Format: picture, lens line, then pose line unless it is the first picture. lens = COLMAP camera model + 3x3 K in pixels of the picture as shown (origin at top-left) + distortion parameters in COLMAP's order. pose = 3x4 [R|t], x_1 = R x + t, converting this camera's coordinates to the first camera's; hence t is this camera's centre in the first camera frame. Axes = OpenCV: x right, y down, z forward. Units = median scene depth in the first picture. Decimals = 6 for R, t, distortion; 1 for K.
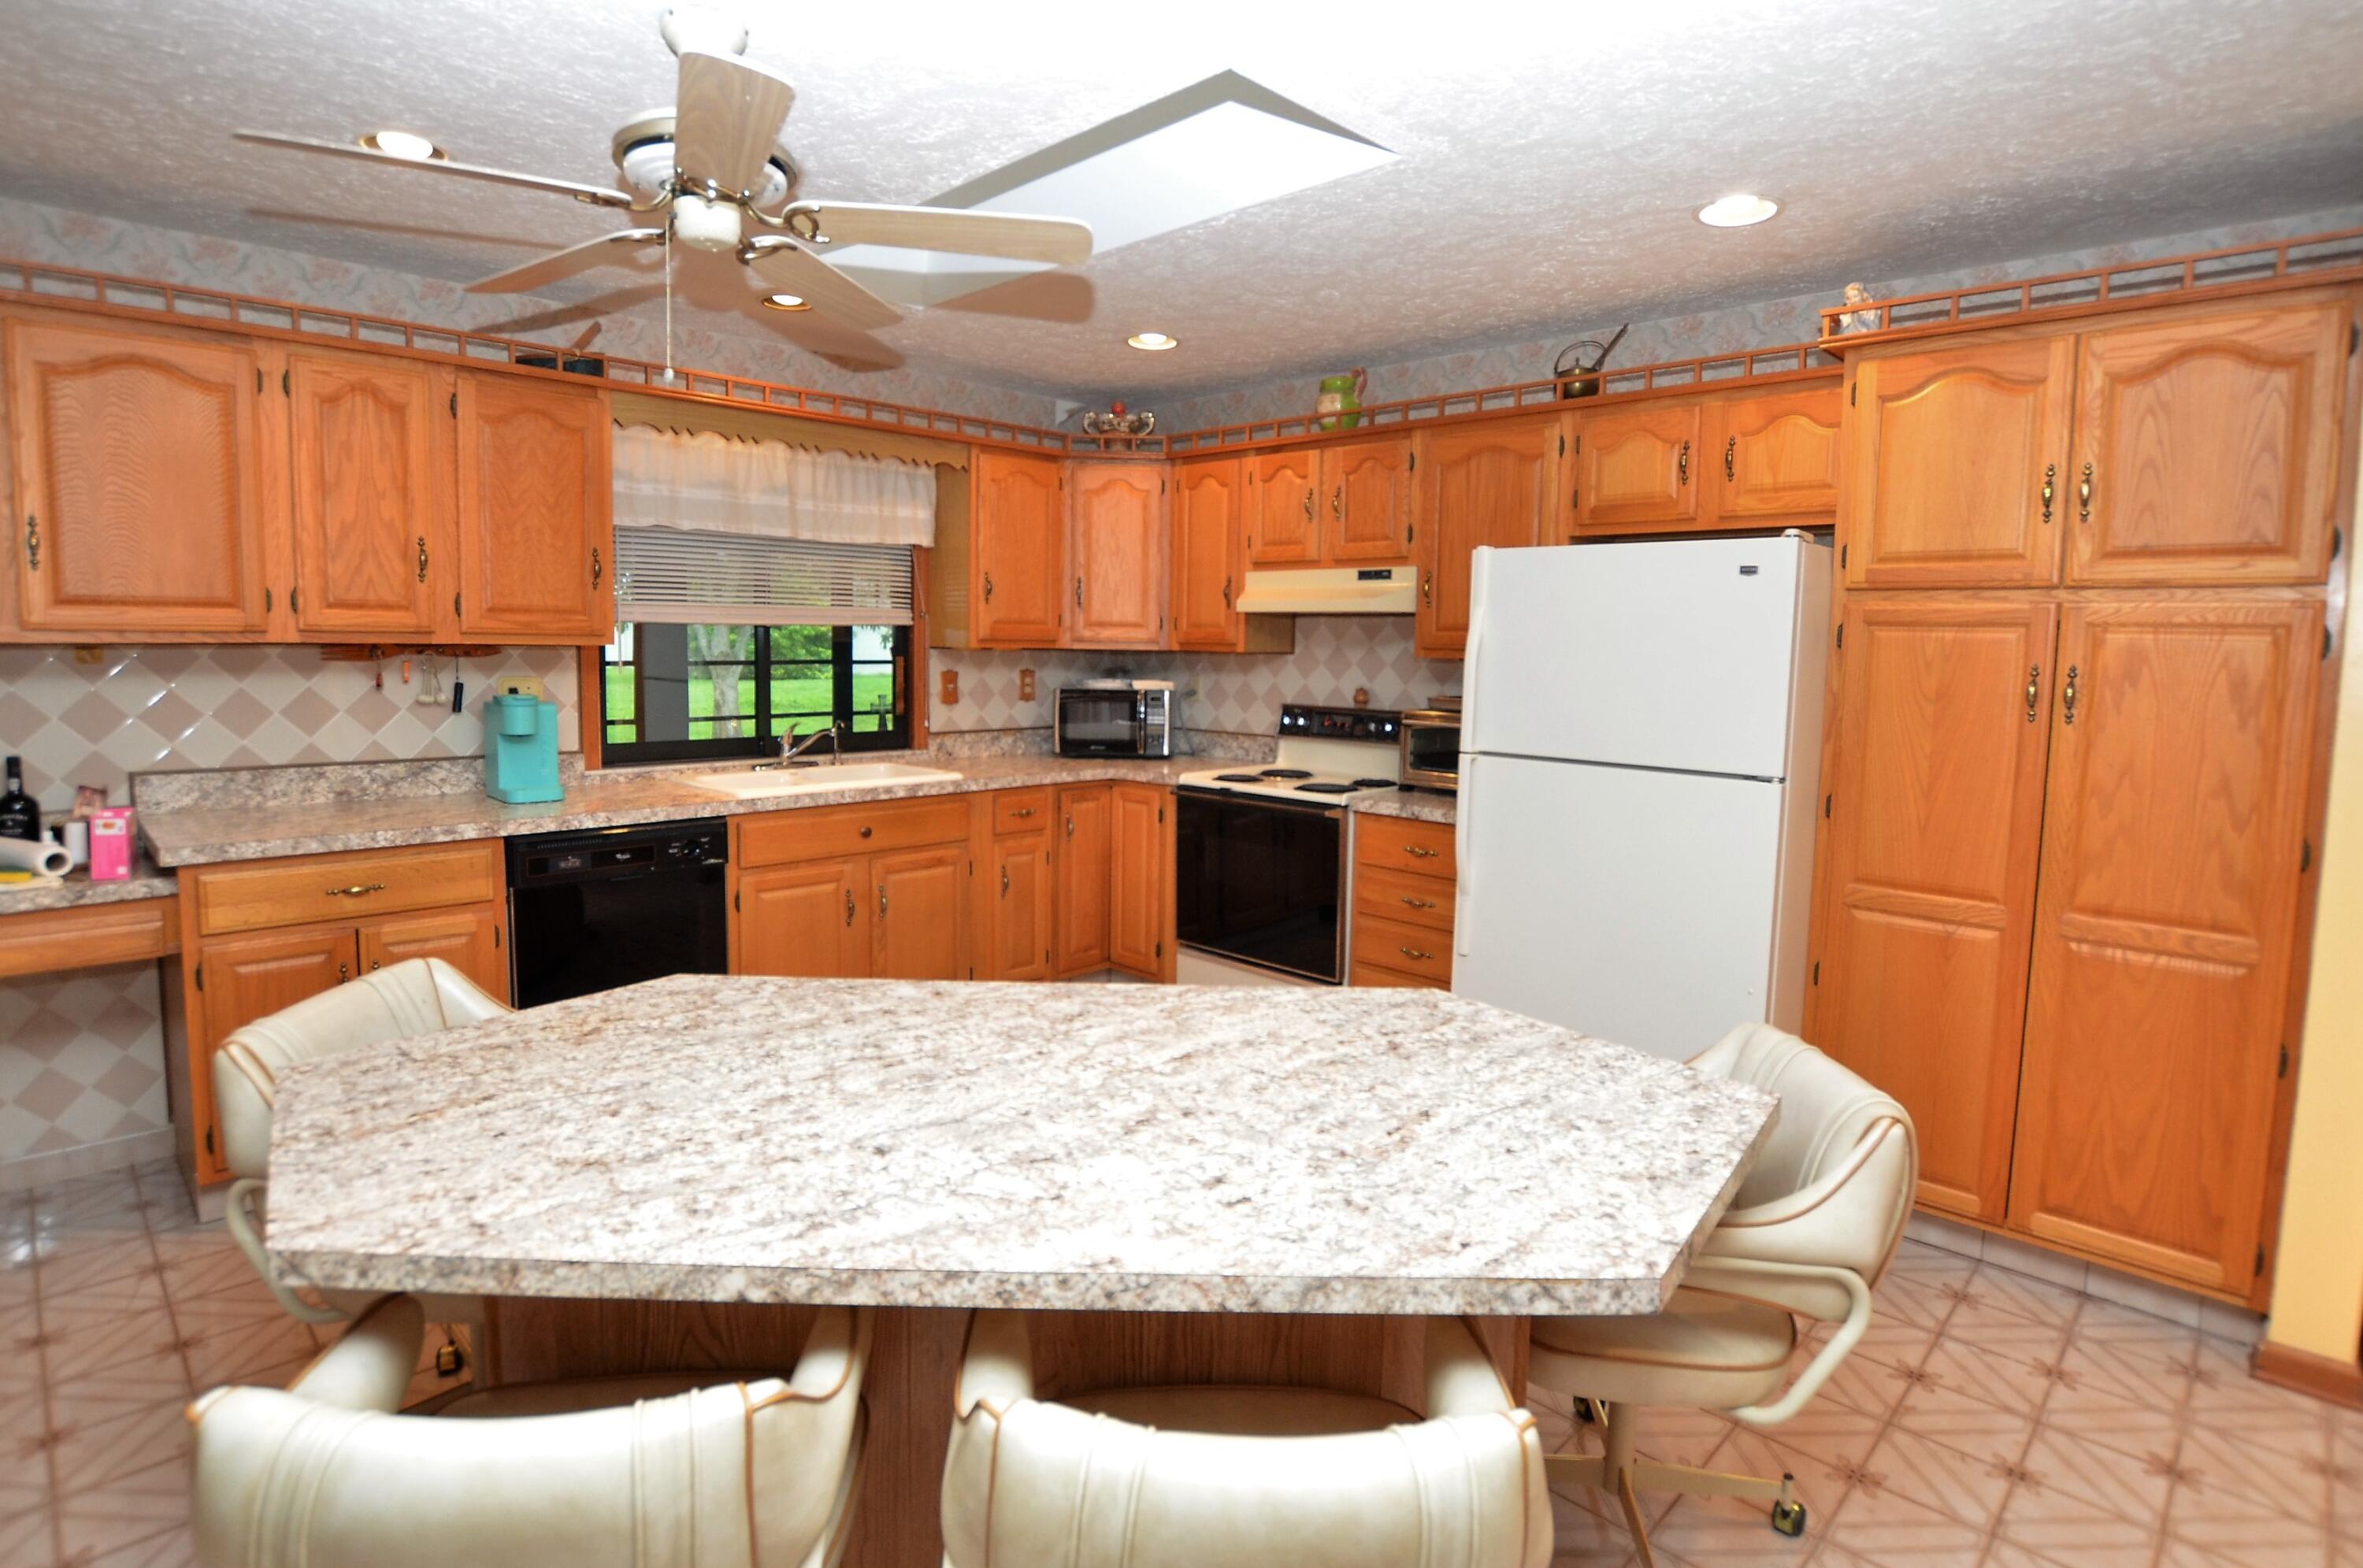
lens RADIAL K [[1186.3, 0, 1189.5], [0, 1186.3, 763.4], [0, 0, 1]] dist [-0.030816, 0.000121]
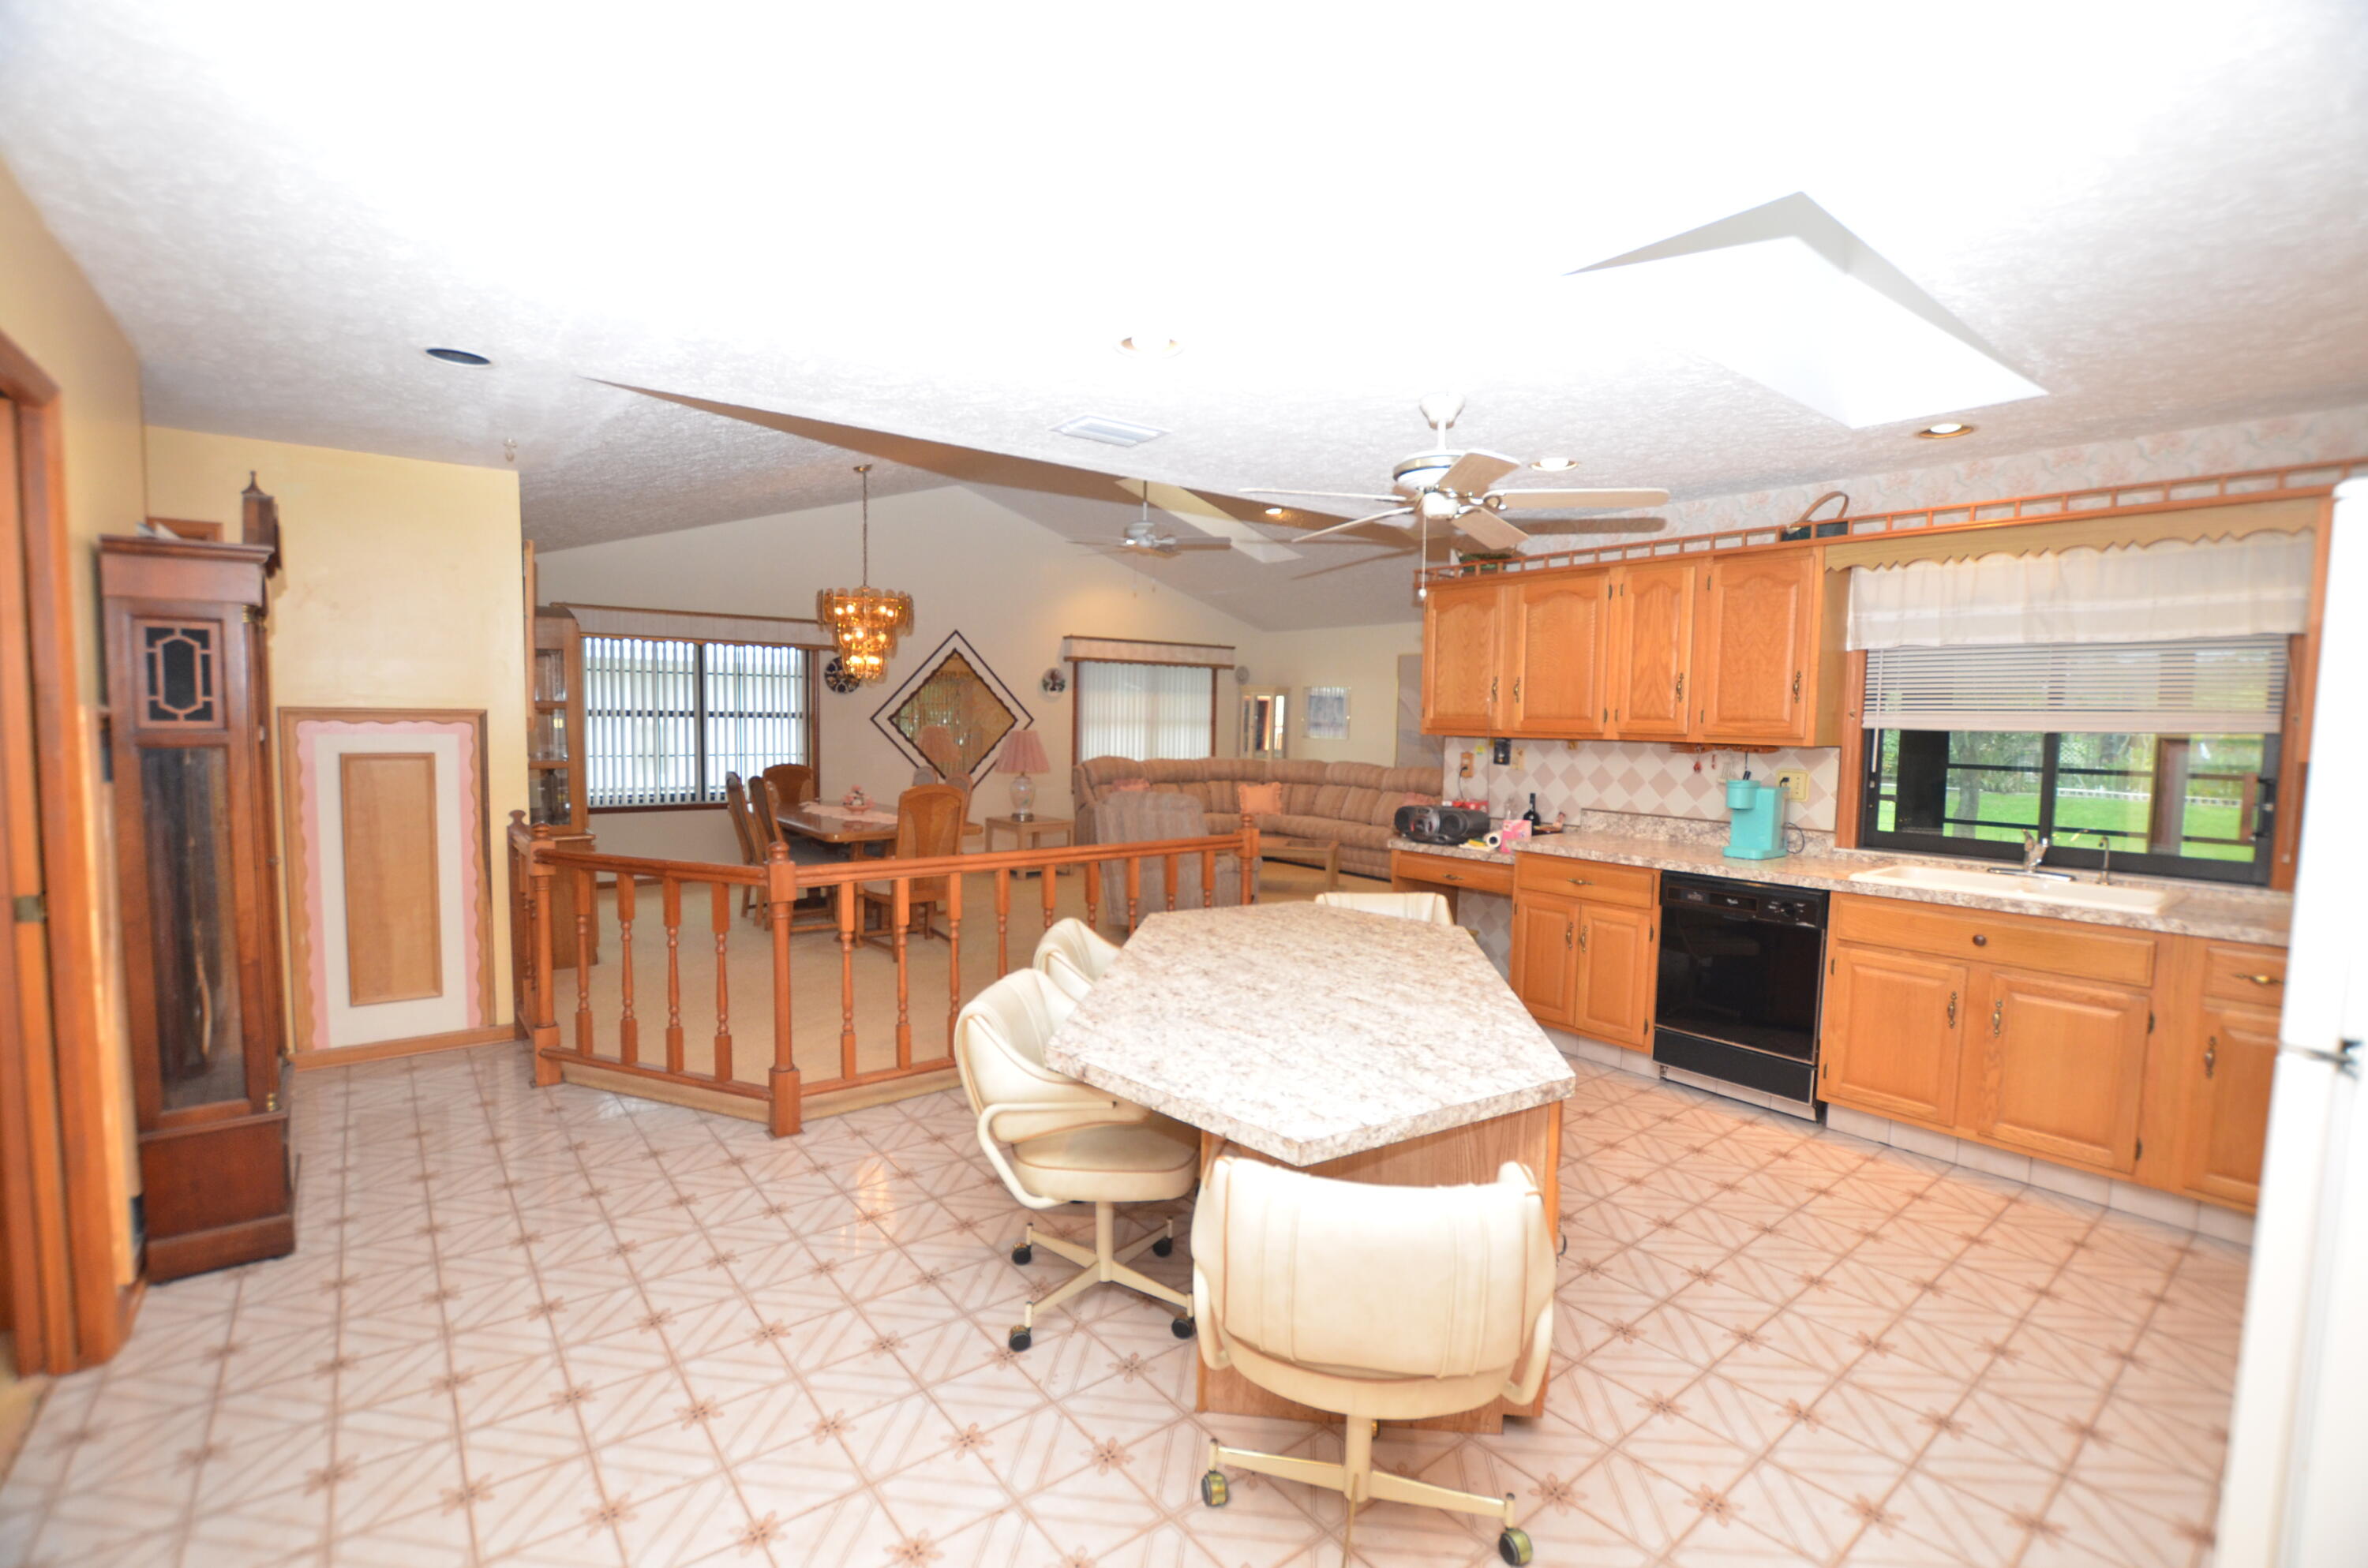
lens RADIAL K [[1042.4, 0, 1190.8], [0, 1042.4, 786.8], [0, 0, 1]] dist [-0.004601, 0.000002]
pose [[-0.095827, 0.049304, -0.994176, 0.721977], [-0.124118, 0.990386, 0.061080, -0.044607], [0.987629, 0.129248, -0.088786, 0.462650]]
